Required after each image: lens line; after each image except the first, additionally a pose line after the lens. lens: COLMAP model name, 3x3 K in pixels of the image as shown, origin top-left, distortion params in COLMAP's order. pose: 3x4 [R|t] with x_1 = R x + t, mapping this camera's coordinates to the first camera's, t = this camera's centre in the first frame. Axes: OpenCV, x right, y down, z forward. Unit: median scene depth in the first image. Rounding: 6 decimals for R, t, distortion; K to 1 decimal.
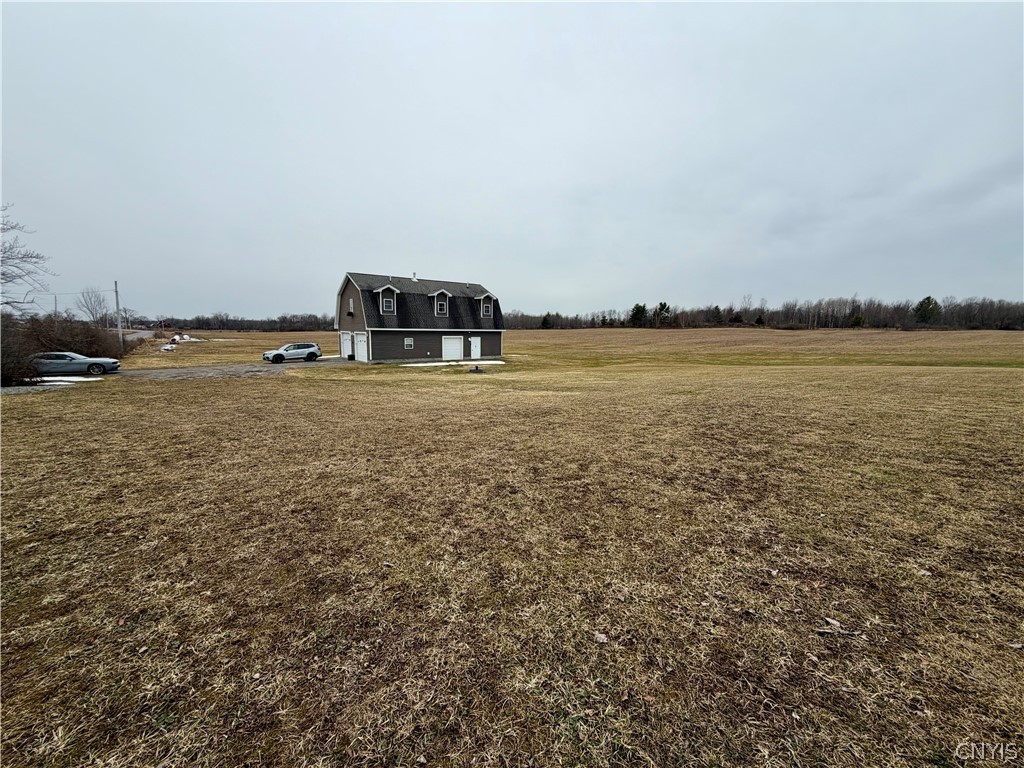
lens RADIAL K [[406.2, 0, 508.4], [0, 406.2, 381.4], [0, 0, 1]] dist [-0.000299, 0.000206]
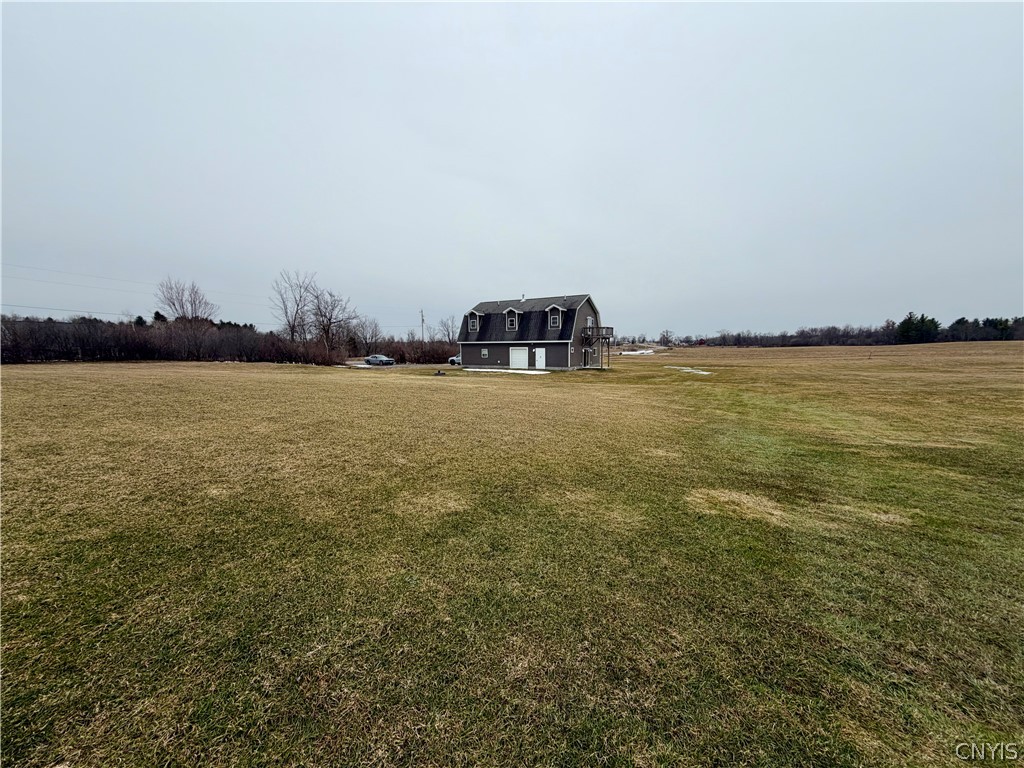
lens RADIAL K [[406.2, 0, 503.9], [0, 406.2, 386.0], [0, 0, 1]] dist [-0.000299, 0.000206]
pose [[0.348366, 0.079355, -0.933994, 0.882820], [-0.104842, 0.993456, 0.045303, -0.050001], [0.931477, 0.082140, 0.354406, 0.552610]]
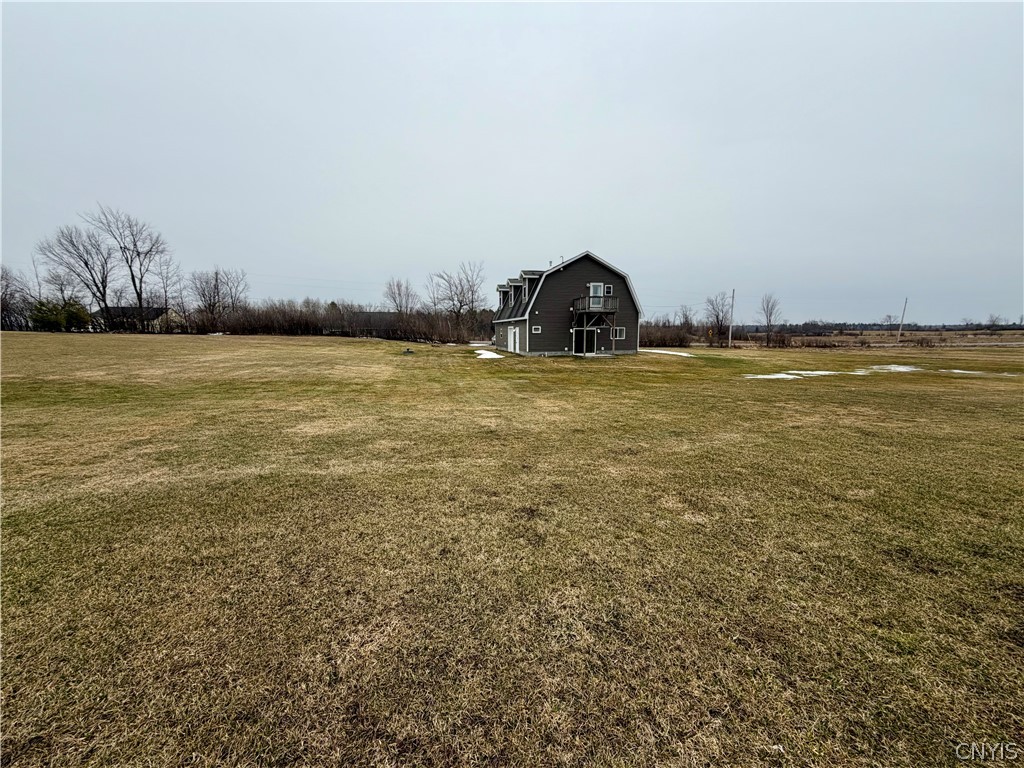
lens RADIAL K [[406.2, 0, 513.4], [0, 406.2, 385.4], [0, 0, 1]] dist [-0.000299, 0.000206]
pose [[-0.428631, 0.107890, -0.897015, 0.702692], [-0.108340, 0.979542, 0.169585, -0.135334], [0.896960, 0.169872, -0.408174, 1.370808]]
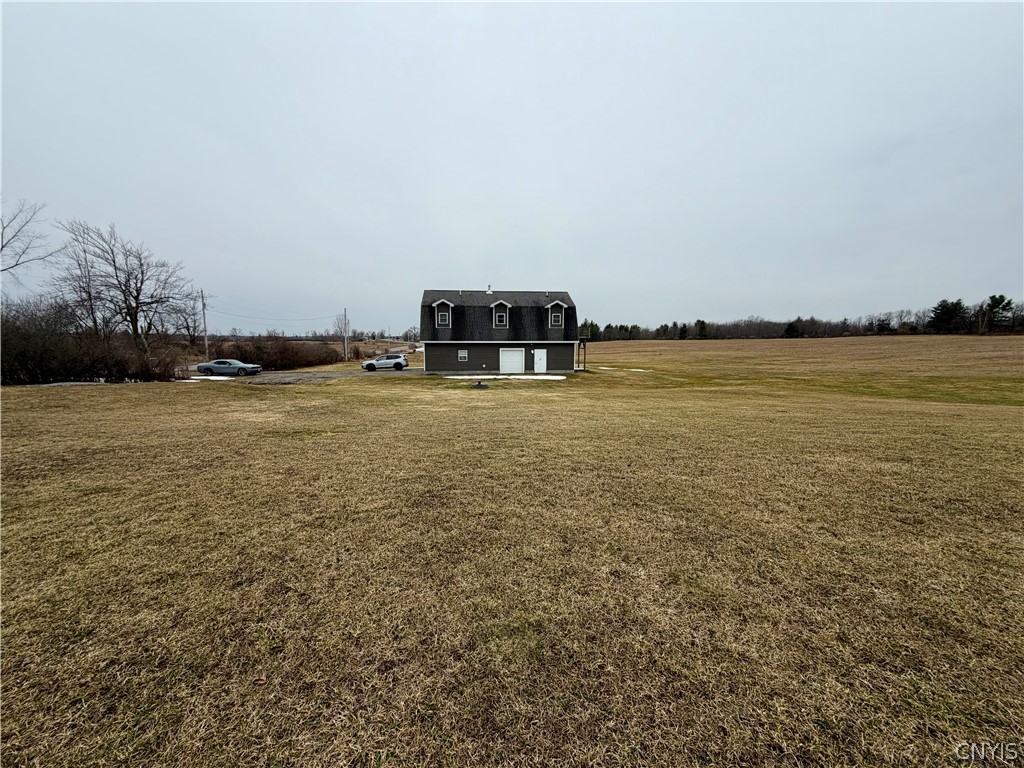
lens RADIAL K [[406.2, 0, 511.8], [0, 406.2, 383.4], [0, 0, 1]] dist [-0.000299, 0.000206]
pose [[0.849750, 0.045912, -0.525183, 0.355704], [-0.056767, 0.998377, -0.004571, -0.024141], [0.524120, 0.033697, 0.850977, 0.184544]]
